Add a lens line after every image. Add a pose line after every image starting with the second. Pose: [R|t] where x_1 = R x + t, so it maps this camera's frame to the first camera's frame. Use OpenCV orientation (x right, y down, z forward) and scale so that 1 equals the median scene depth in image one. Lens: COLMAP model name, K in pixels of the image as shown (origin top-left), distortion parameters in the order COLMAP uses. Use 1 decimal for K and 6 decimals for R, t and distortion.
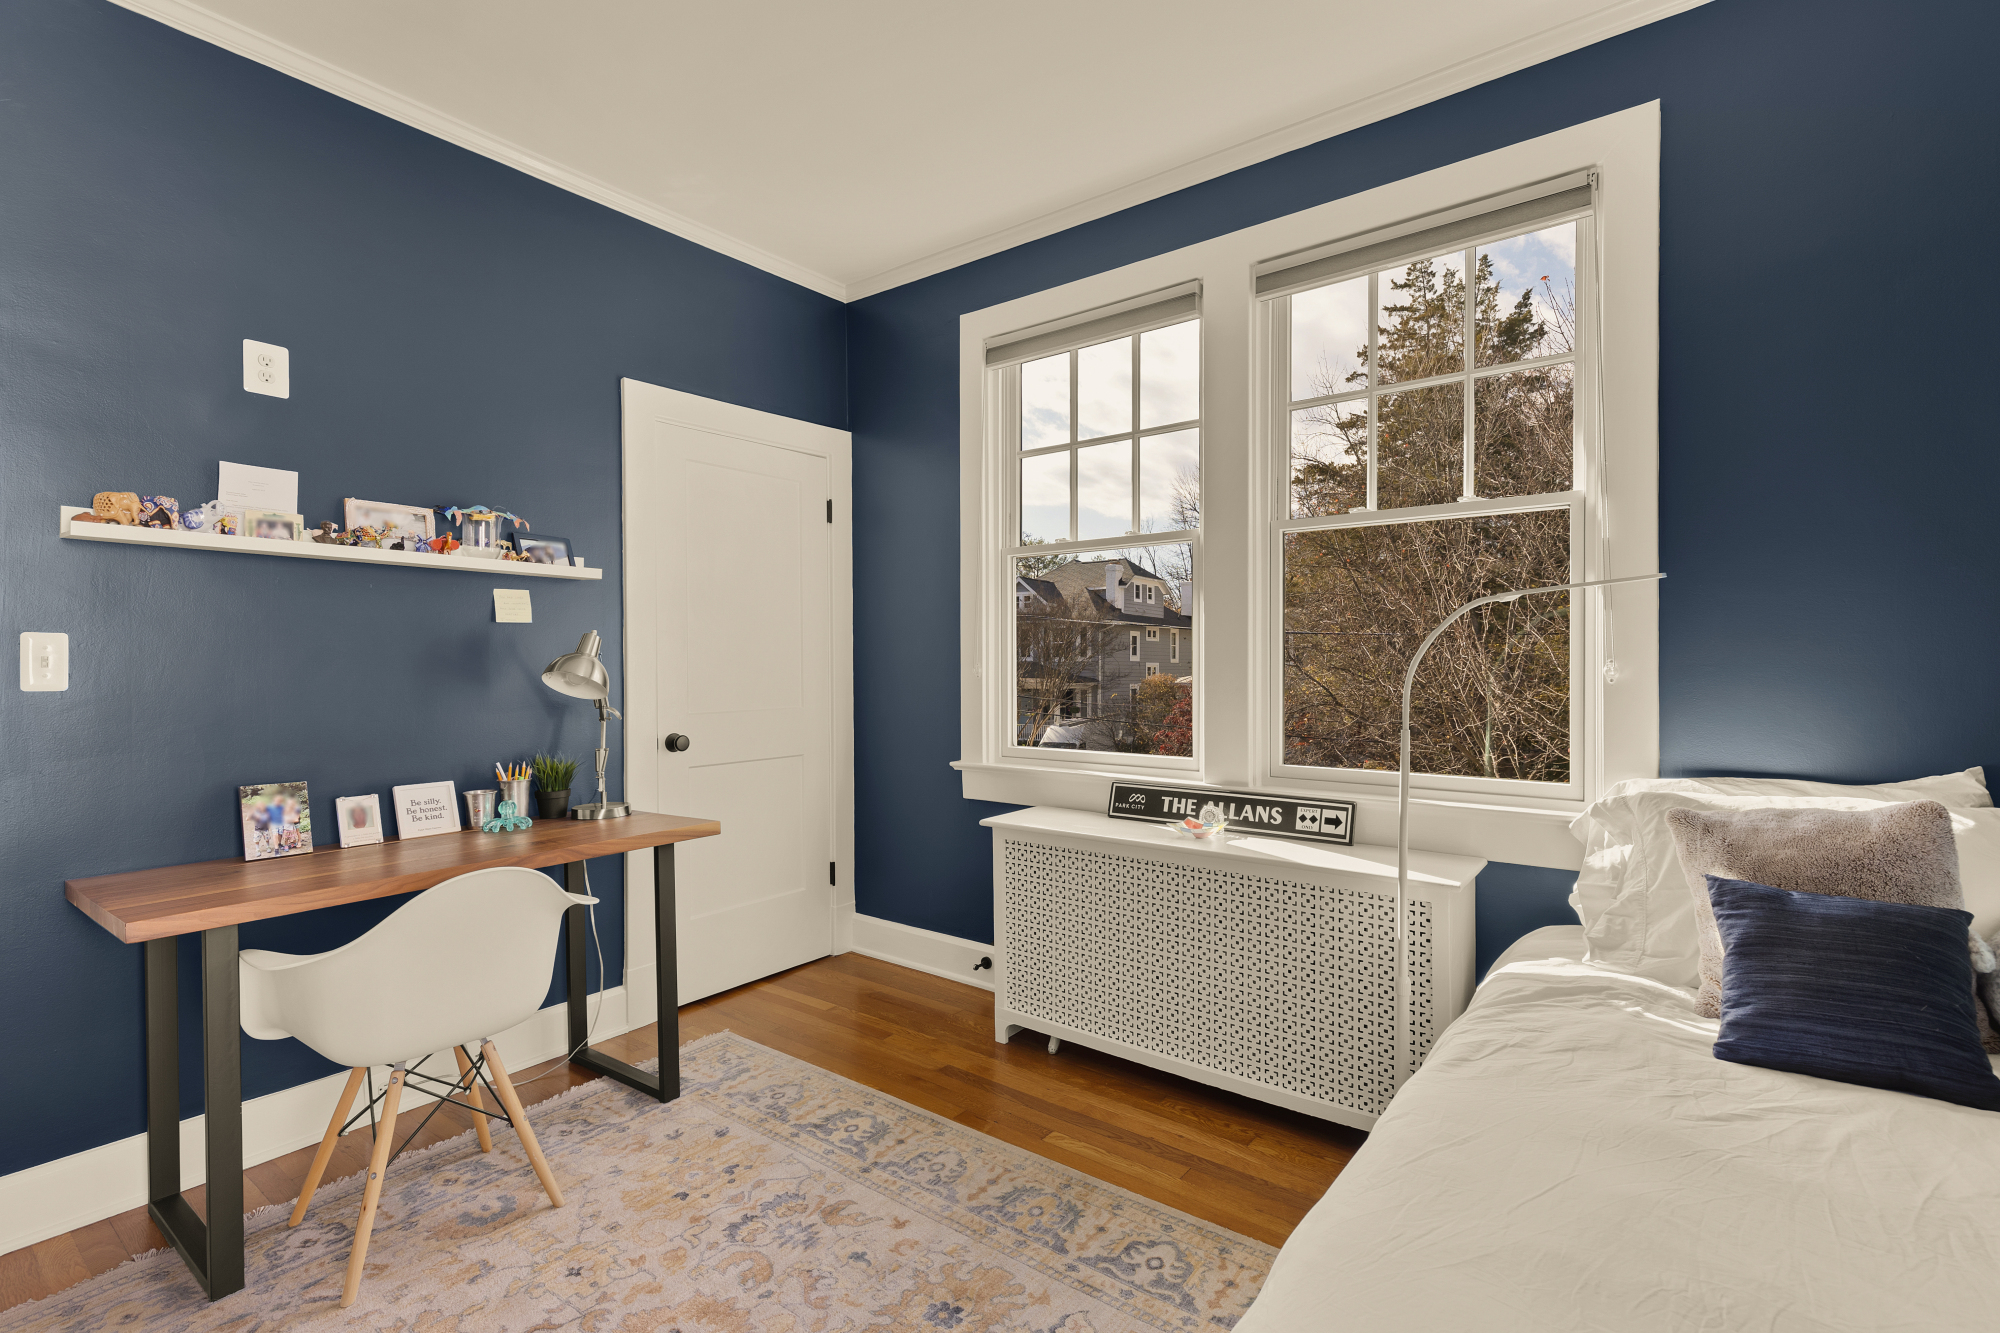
lens RADIAL K [[911.0, 0, 1007.3], [0, 911.0, 665.2], [0, 0, 1]] dist [0.002444, 0.000072]
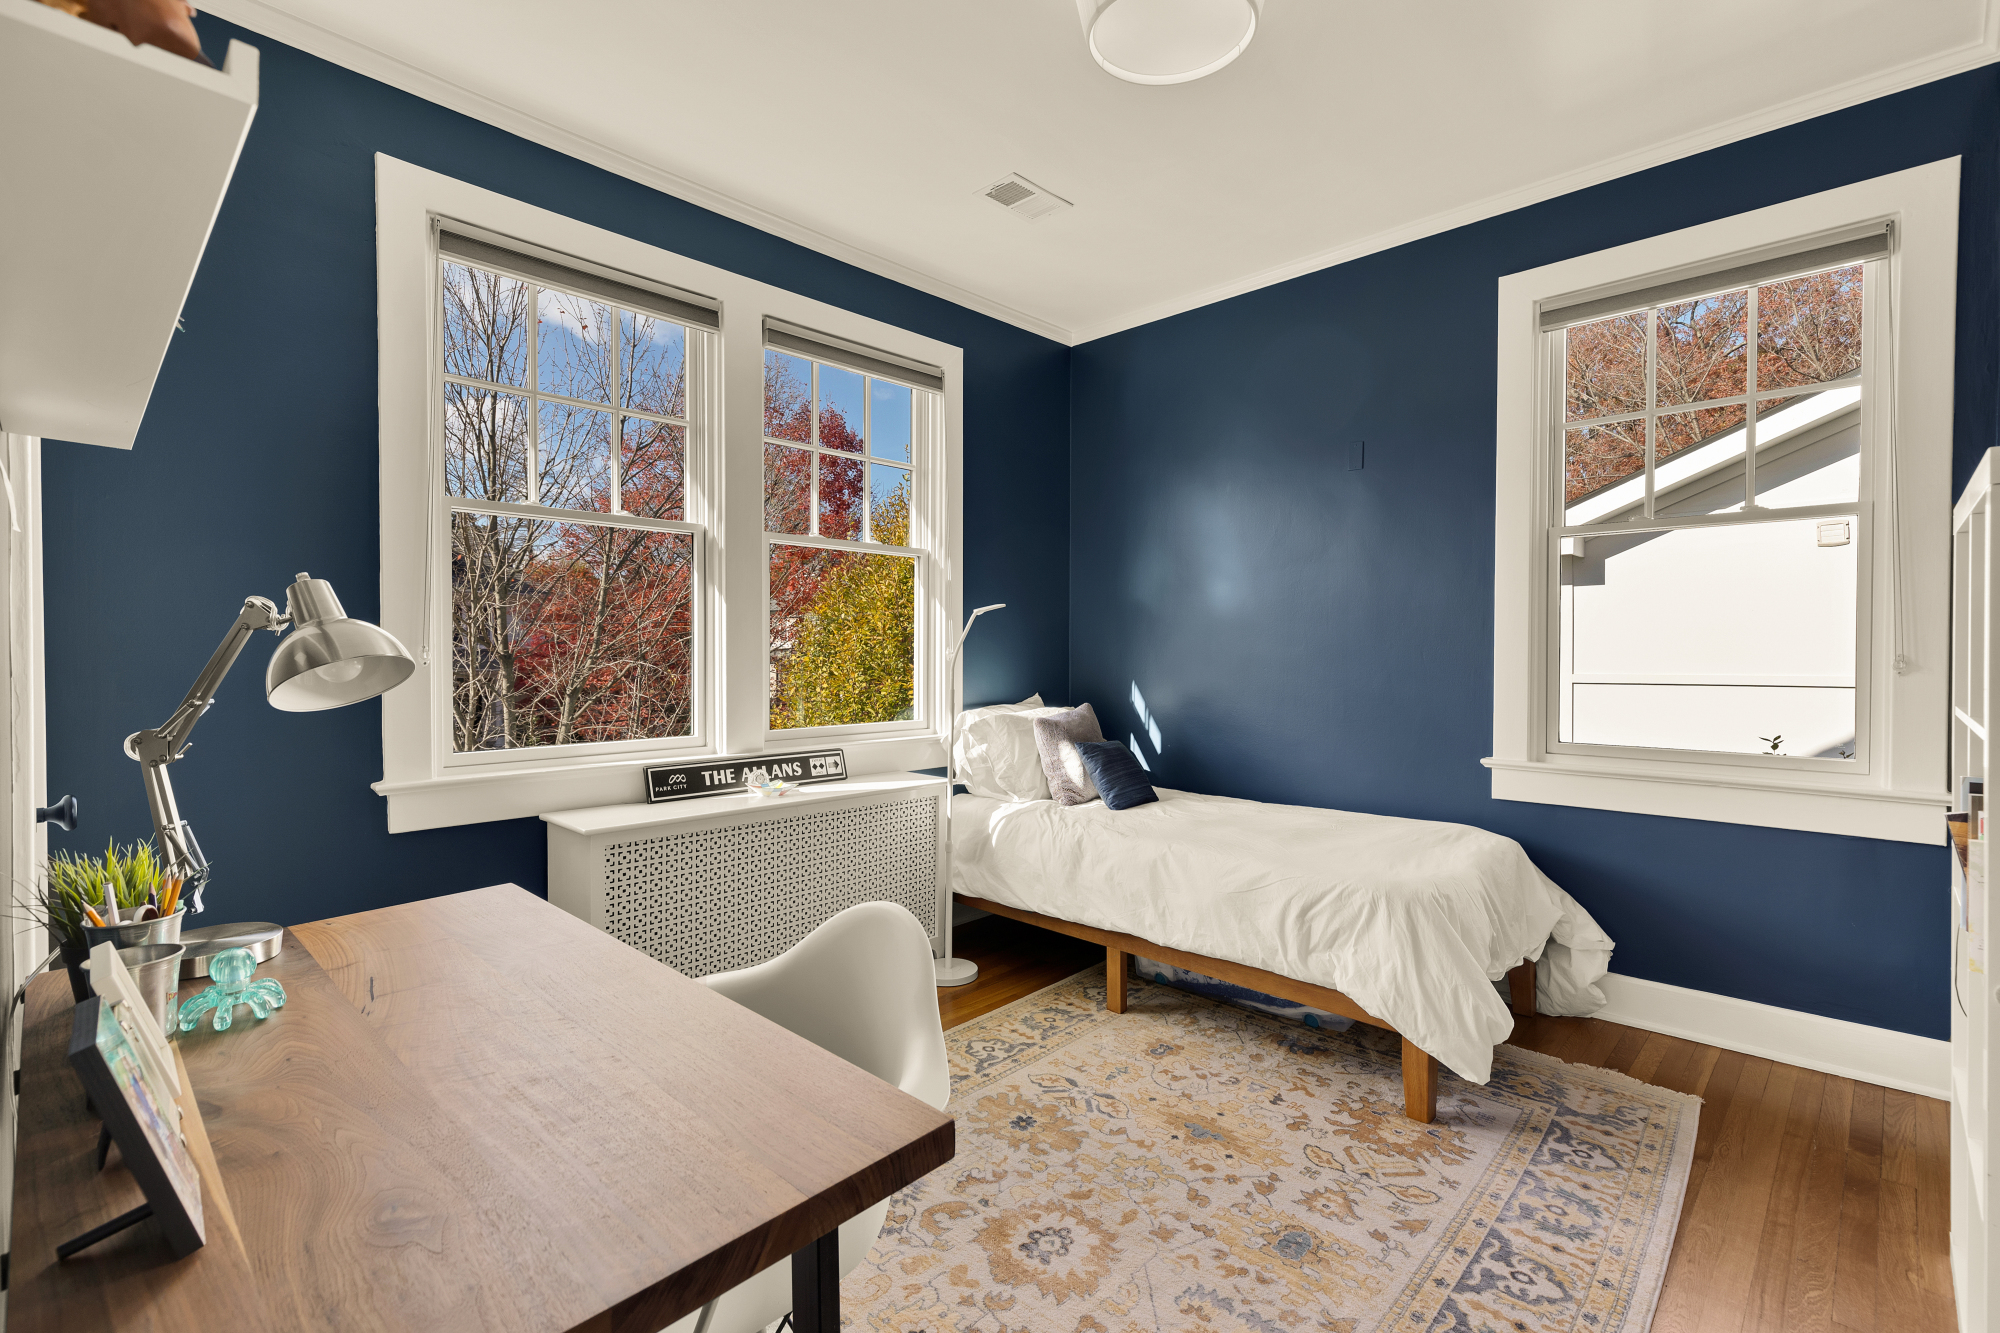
lens RADIAL K [[911.0, 0, 1007.3], [0, 911.0, 665.2], [0, 0, 1]] dist [0.002444, 0.000072]
pose [[0.109910, -0.019319, 0.993754, -0.912713], [-0.007096, 0.999770, 0.020221, -0.006691], [-0.993916, -0.009274, 0.109748, 0.559511]]
